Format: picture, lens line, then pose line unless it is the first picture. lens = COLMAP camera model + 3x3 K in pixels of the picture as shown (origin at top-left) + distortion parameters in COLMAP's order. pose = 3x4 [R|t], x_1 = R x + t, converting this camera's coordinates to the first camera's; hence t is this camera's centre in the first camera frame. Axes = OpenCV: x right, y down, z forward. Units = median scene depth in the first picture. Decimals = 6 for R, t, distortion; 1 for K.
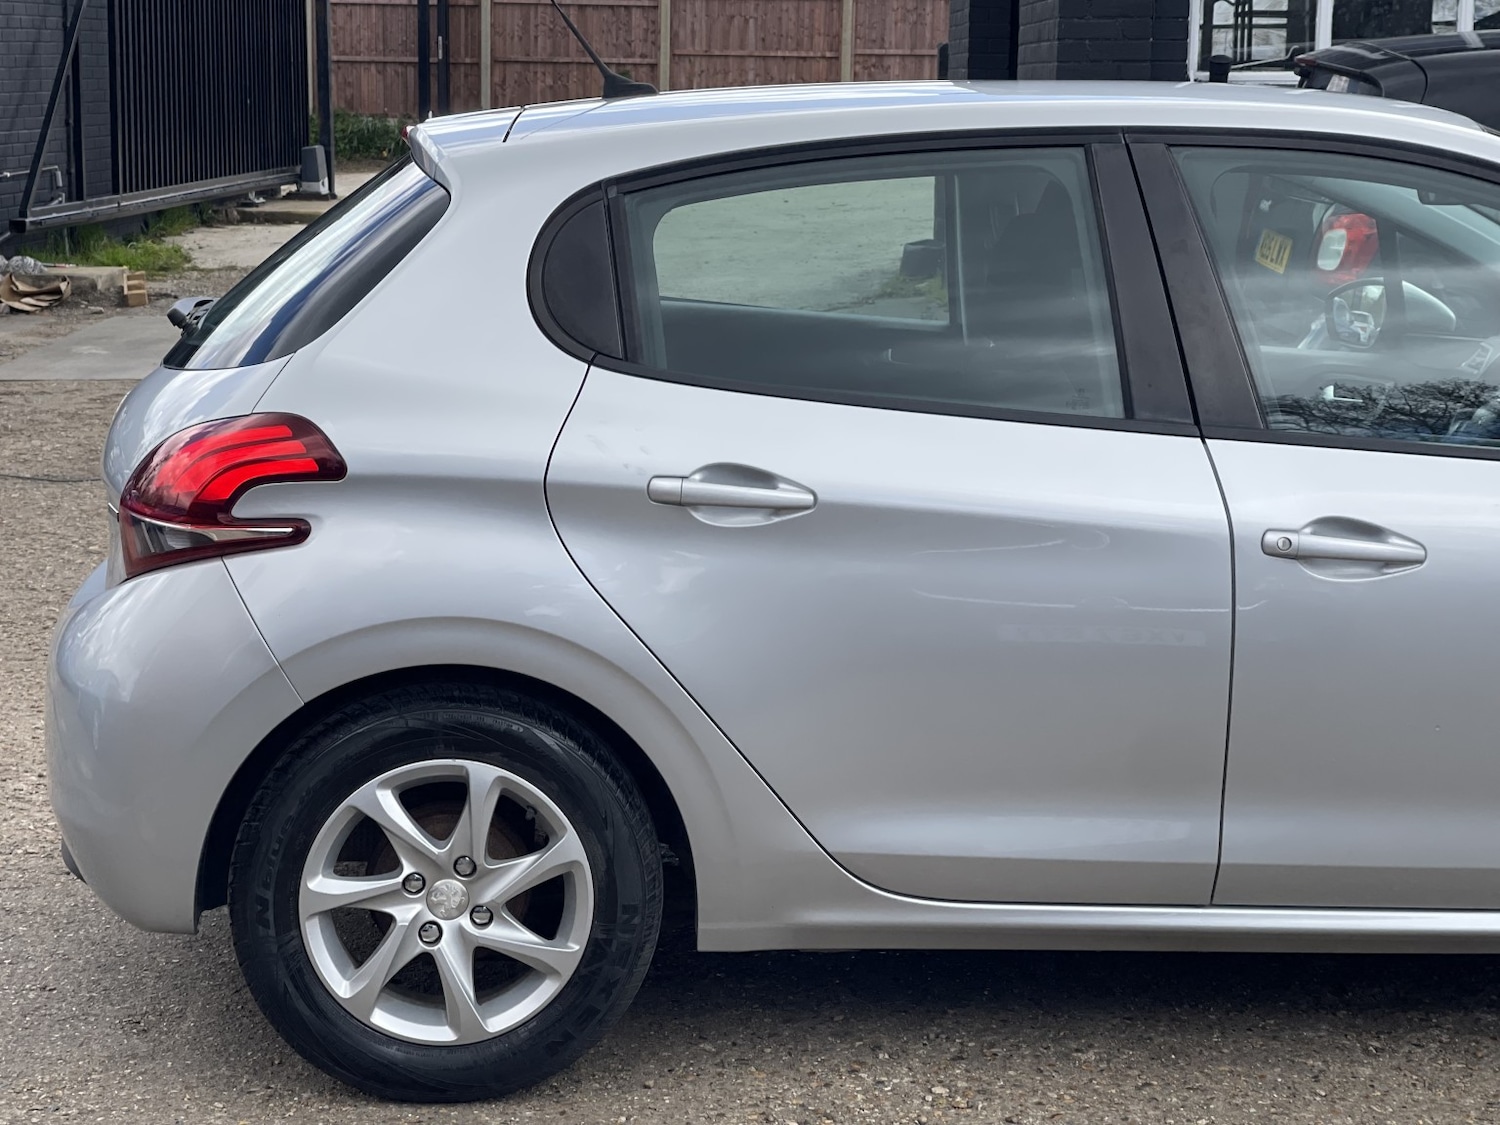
lens RADIAL K [[2791.7, 0, 748.4], [0, 2791.7, 563.6], [0, 0, 1]] dist [0.221385, 0.000000]
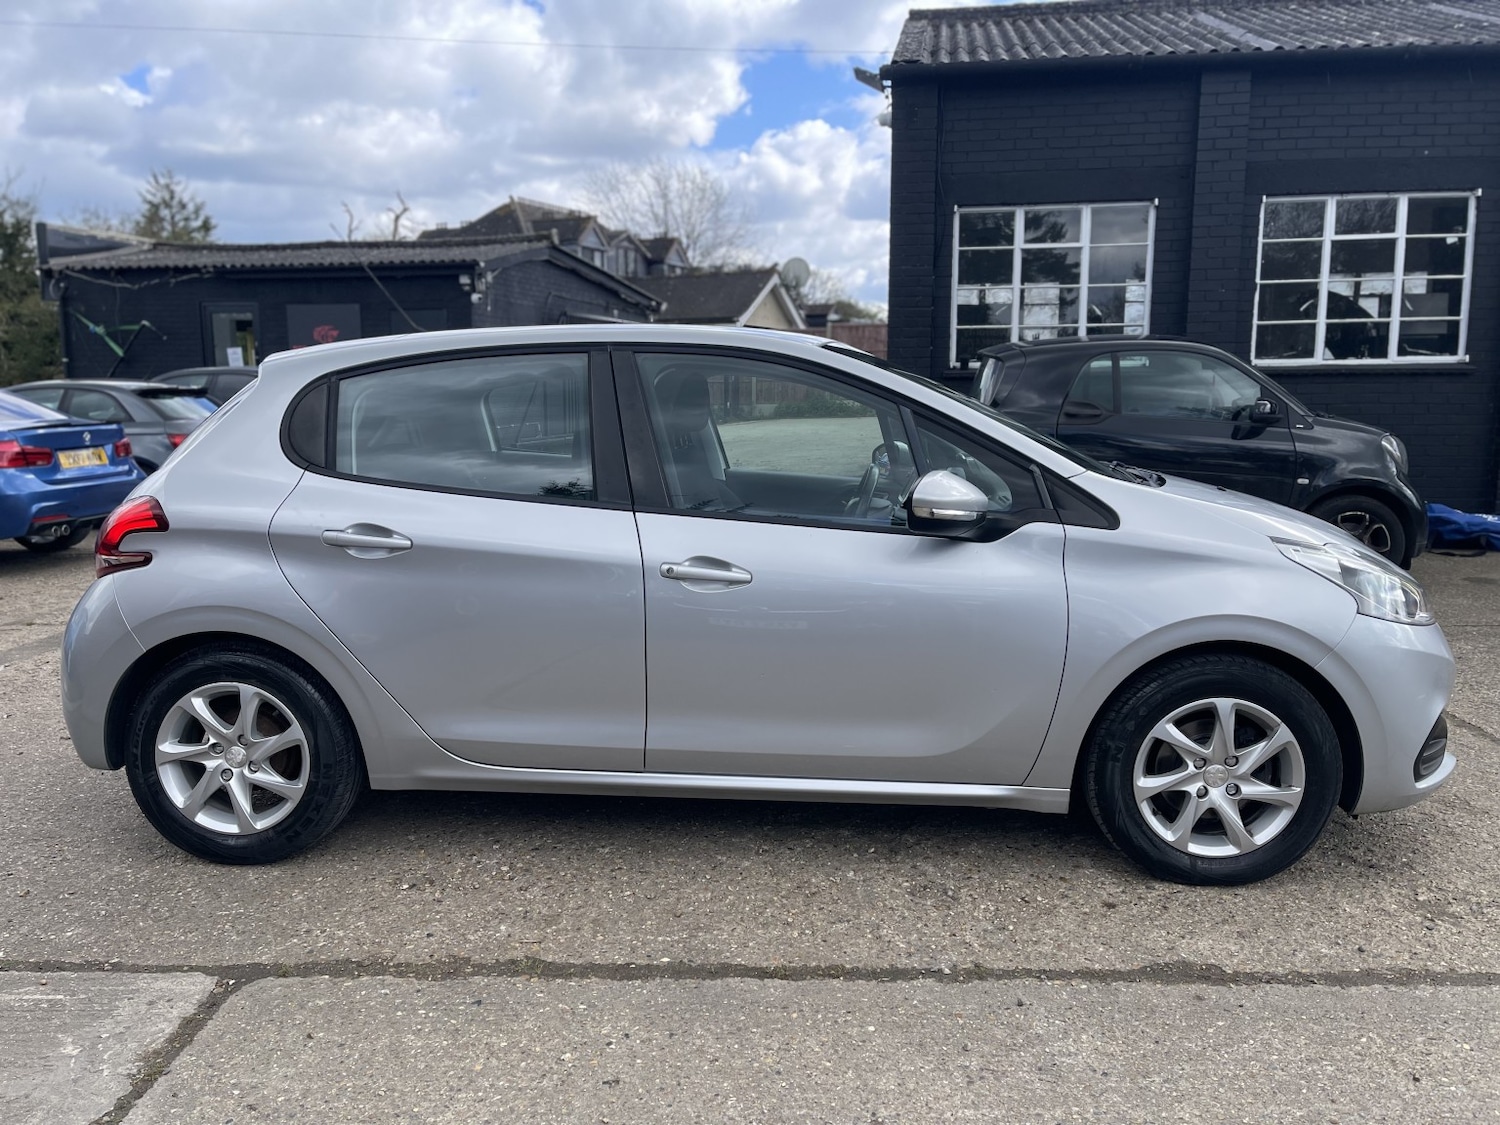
lens RADIAL K [[1147.0, 0, 745.4], [0, 1147.0, 575.6], [0, 0, 1]] dist [0.071409, -0.078332]
pose [[0.988559, 0.010388, -0.150476, 0.343803], [-0.011840, 0.999892, -0.008753, 0.001582], [0.150369, 0.010435, 0.988575, 0.288666]]
